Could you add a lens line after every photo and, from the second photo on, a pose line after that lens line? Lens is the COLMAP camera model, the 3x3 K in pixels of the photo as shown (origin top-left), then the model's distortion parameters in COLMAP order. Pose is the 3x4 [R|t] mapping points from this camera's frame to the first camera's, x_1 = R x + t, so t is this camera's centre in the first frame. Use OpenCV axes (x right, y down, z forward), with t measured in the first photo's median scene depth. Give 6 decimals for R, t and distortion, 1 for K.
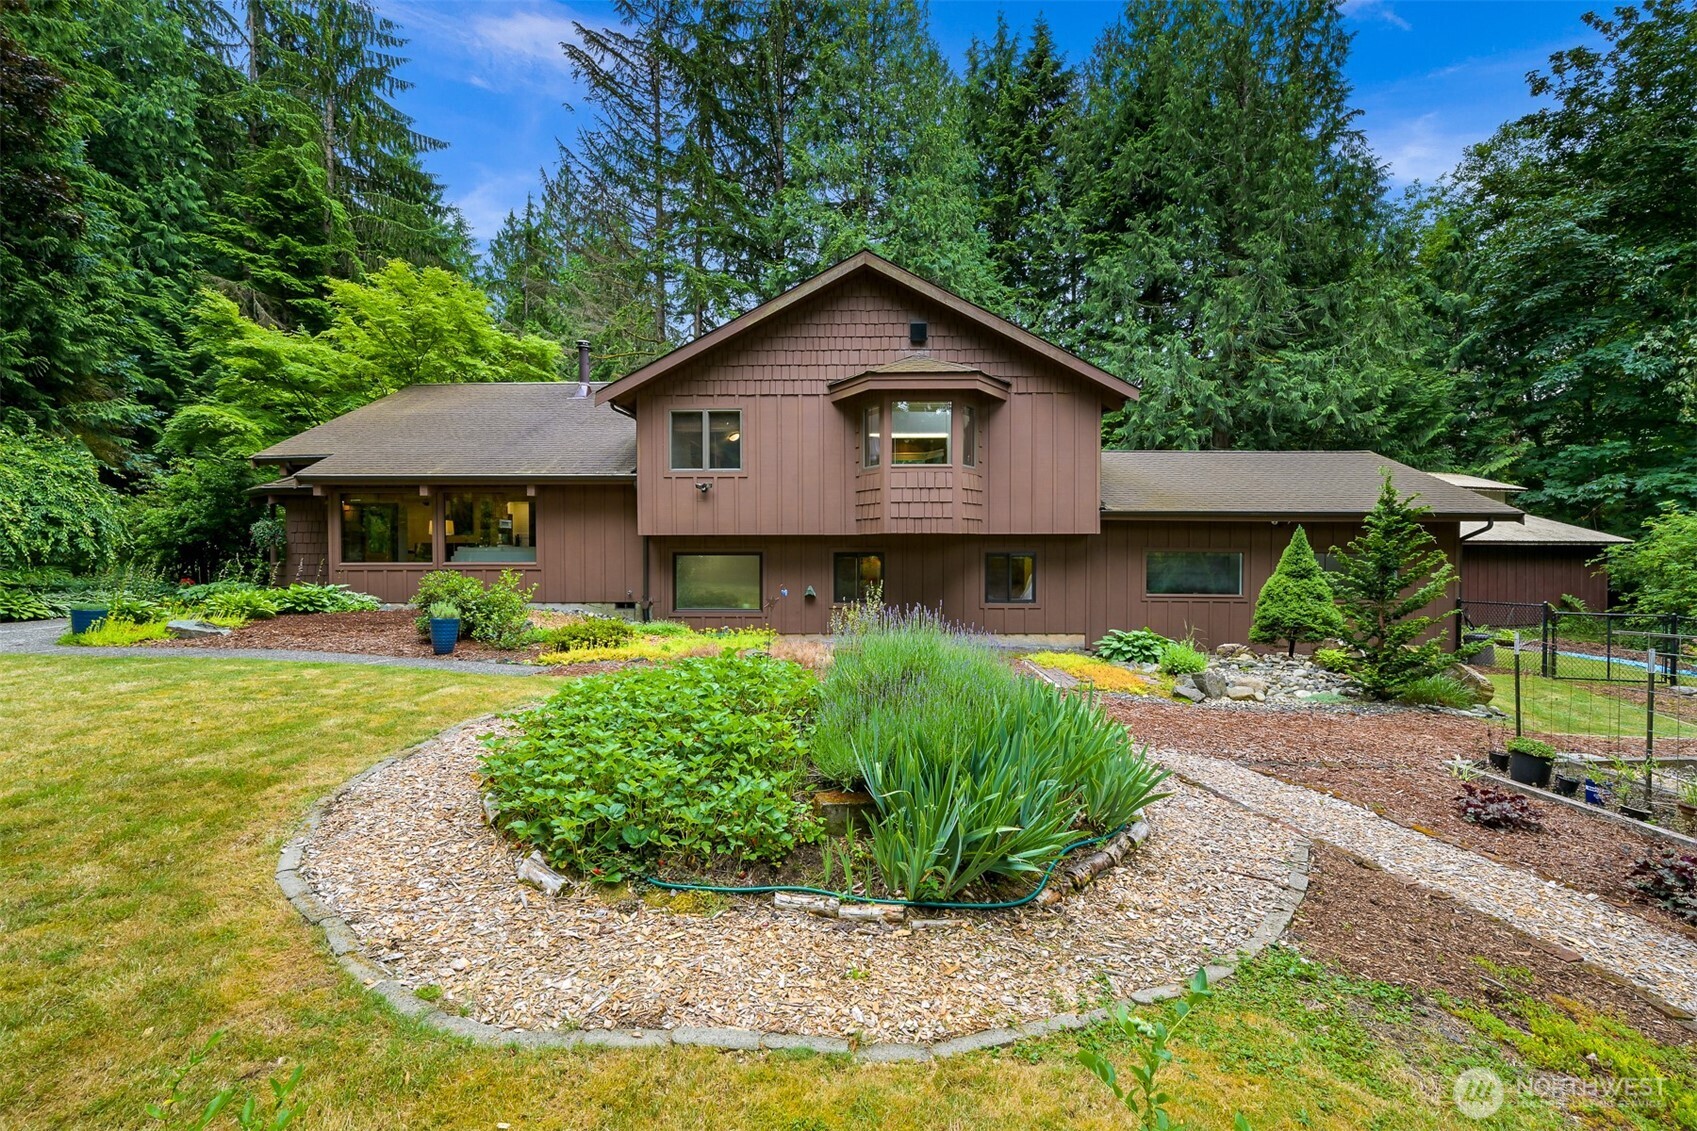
lens RADIAL K [[719.9, 0, 852.6], [0, 719.9, 564.5], [0, 0, 1]] dist [0.003135, 0.000165]
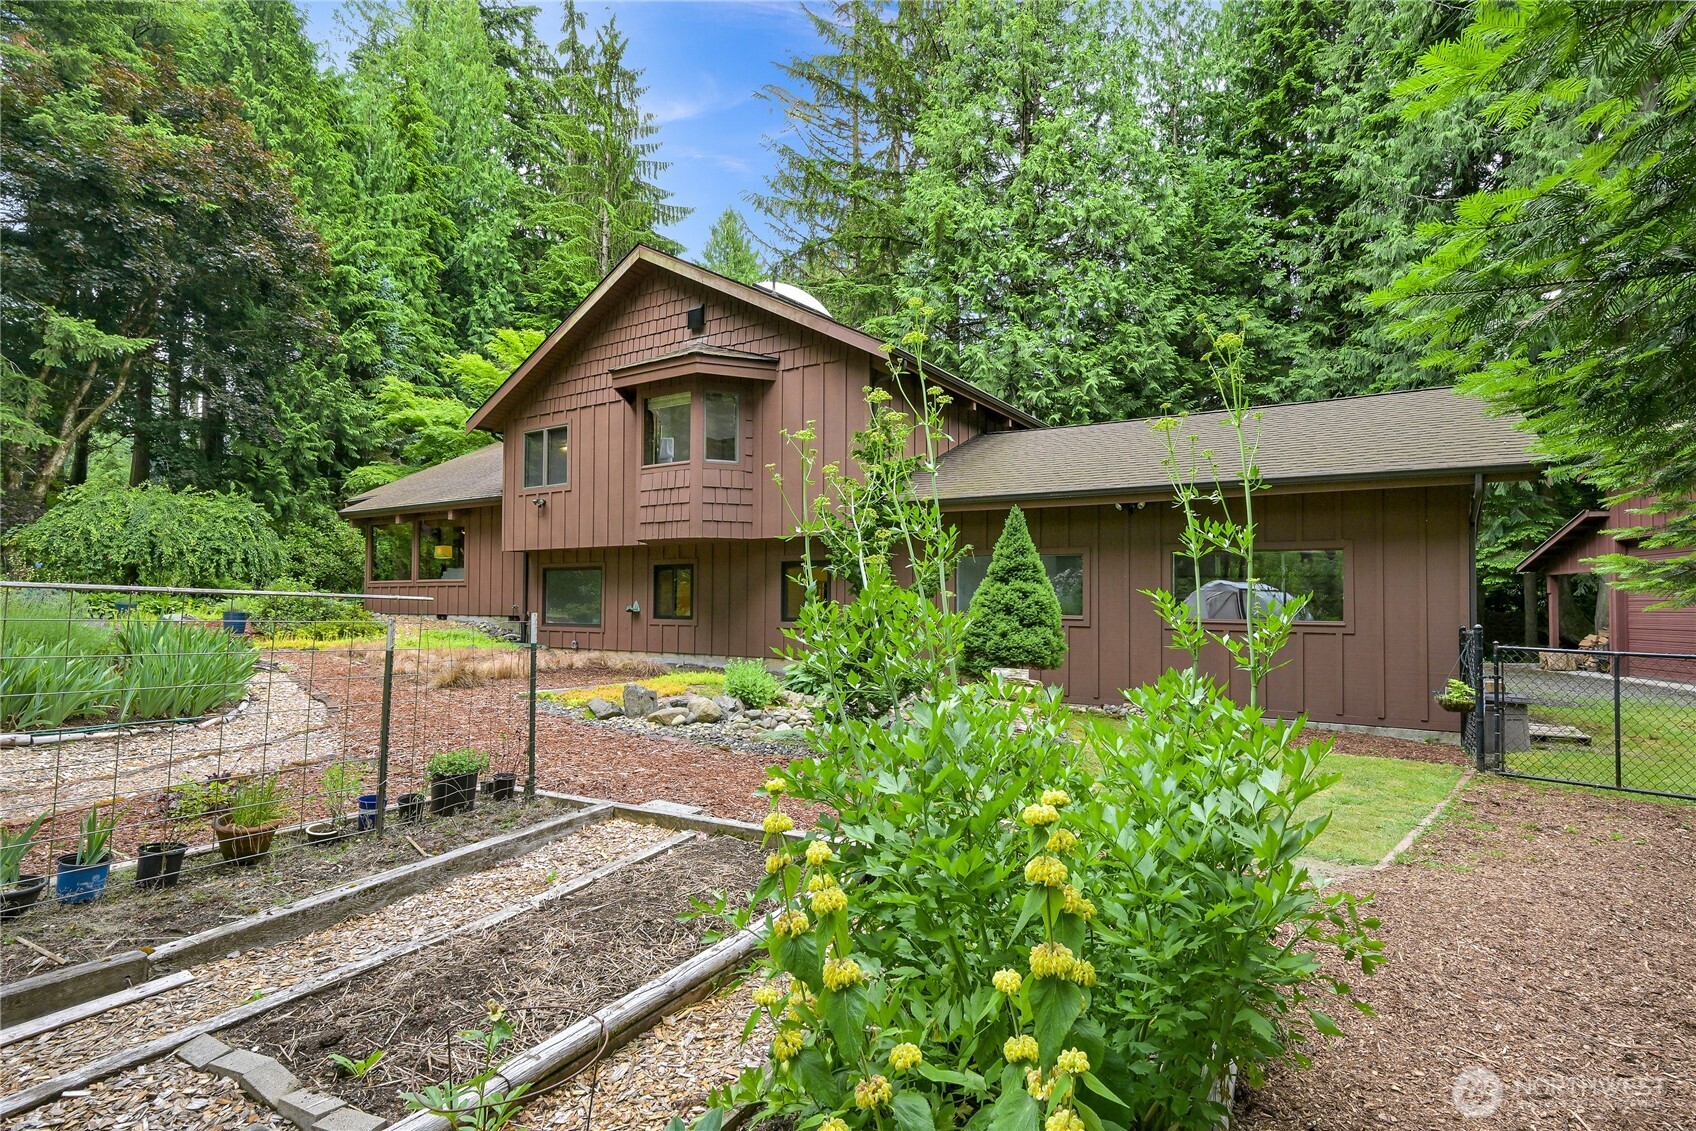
lens RADIAL K [[839.6, 0, 844.3], [0, 839.6, 570.7], [0, 0, 1]] dist [0.018706, 0.000257]
pose [[0.849161, -0.014205, -0.527943, 0.786235], [-0.012926, 0.998780, -0.047664, 0.040685], [0.527976, 0.047298, 0.847941, 0.211662]]
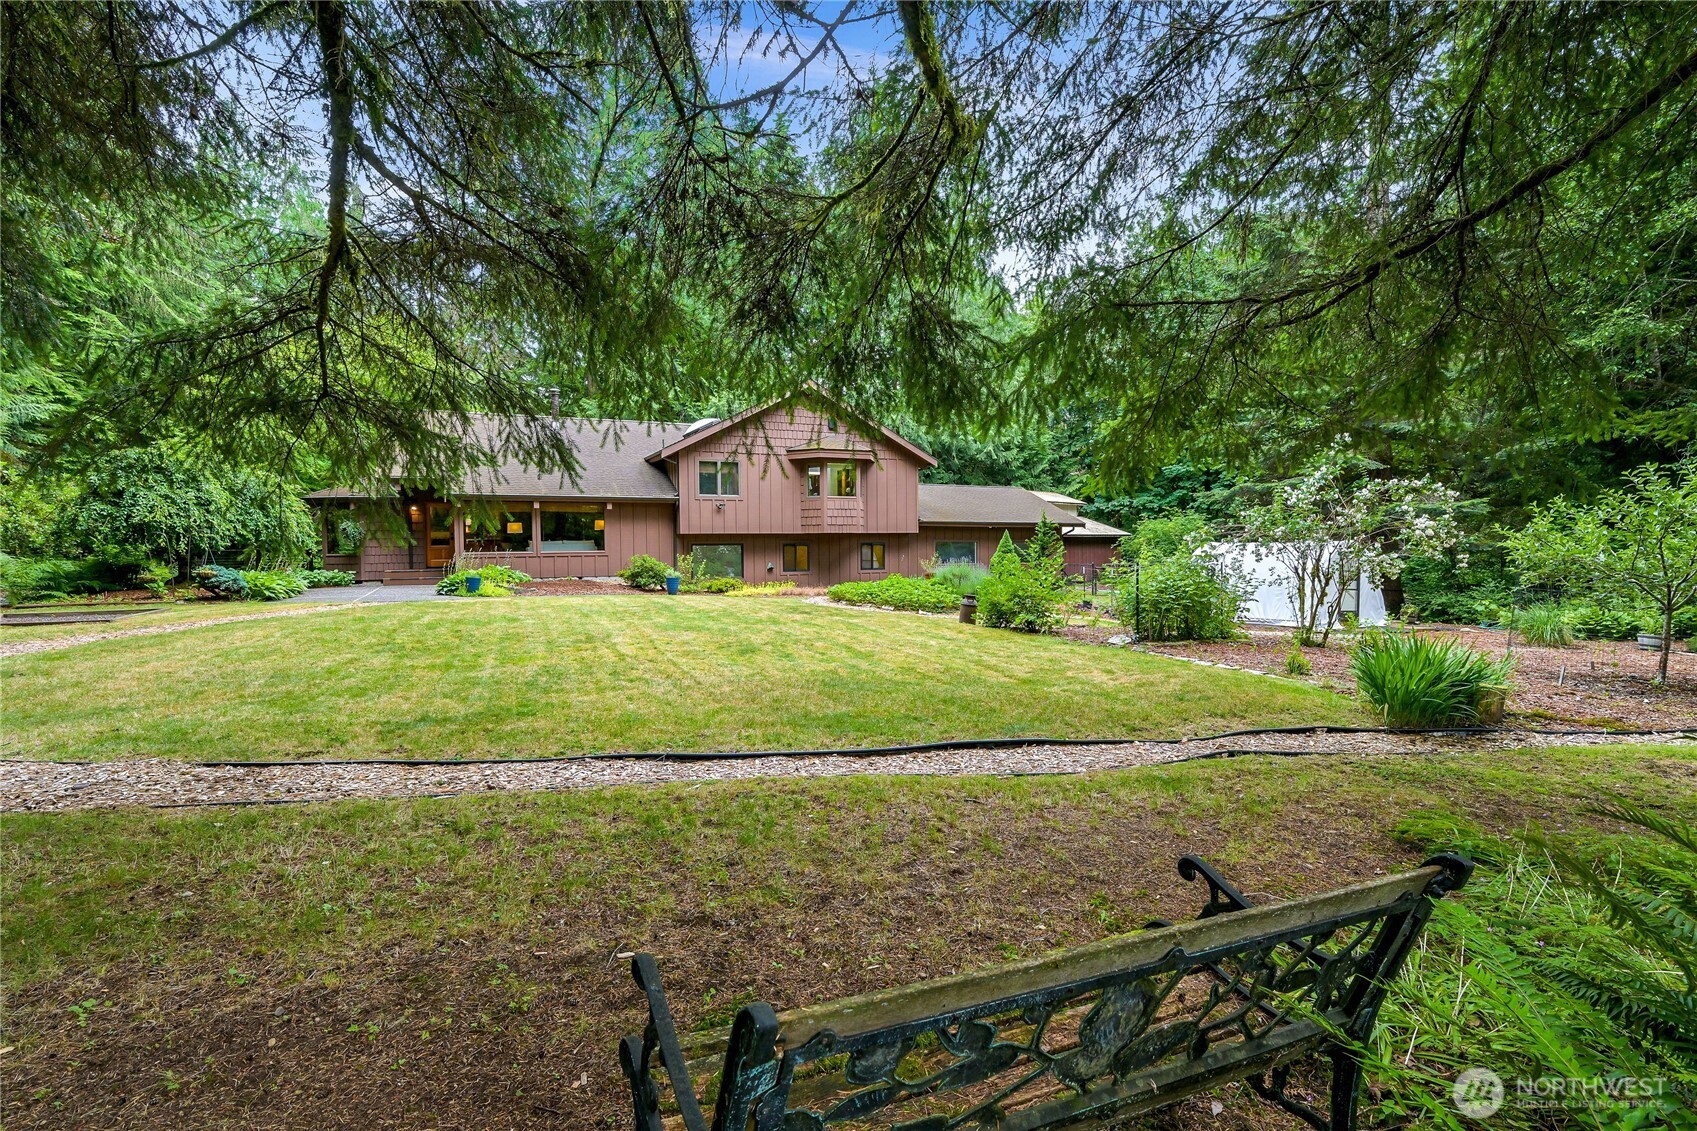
lens RADIAL K [[840.1, 0, 846.1], [0, 840.1, 557.0], [0, 0, 1]] dist [0.018706, 0.000257]
pose [[0.890011, -0.015297, 0.455682, -0.836818], [0.016266, 0.999866, 0.001795, 0.014045], [-0.455648, 0.005814, 0.890141, -0.889910]]
